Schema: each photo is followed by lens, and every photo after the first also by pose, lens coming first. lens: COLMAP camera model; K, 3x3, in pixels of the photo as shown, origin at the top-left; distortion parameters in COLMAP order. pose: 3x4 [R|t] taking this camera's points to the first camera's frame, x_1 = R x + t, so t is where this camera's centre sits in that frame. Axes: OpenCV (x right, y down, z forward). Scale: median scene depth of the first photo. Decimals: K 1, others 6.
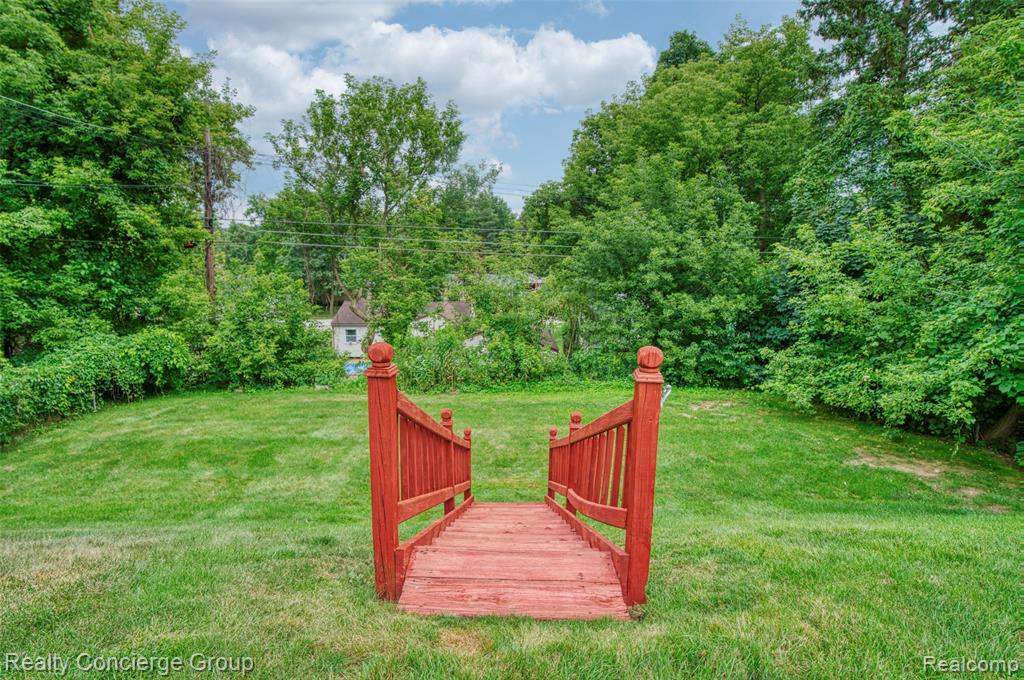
lens RADIAL K [[548.0, 0, 505.1], [0, 548.0, 336.7], [0, 0, 1]] dist [-0.024036, 0.001486]
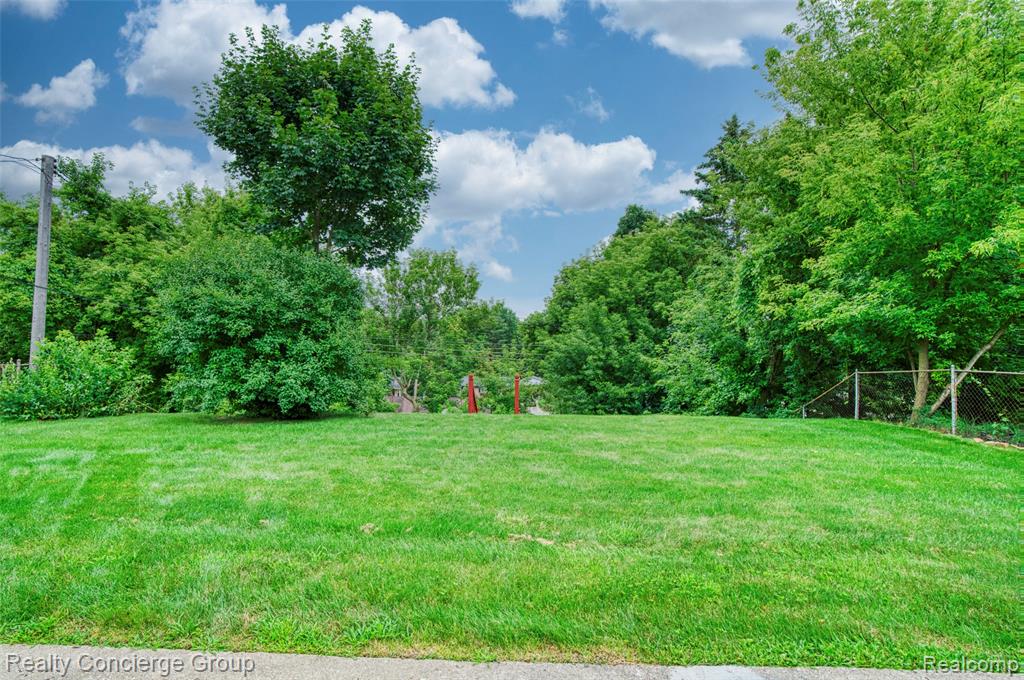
lens RADIAL K [[548.0, 0, 510.2], [0, 548.0, 343.3], [0, 0, 1]] dist [-0.024036, 0.001486]
pose [[0.999936, 0.006333, -0.009409, 0.030350], [-0.007910, 0.983915, -0.178459, 0.093455], [0.008127, 0.178522, 0.983902, -0.604050]]
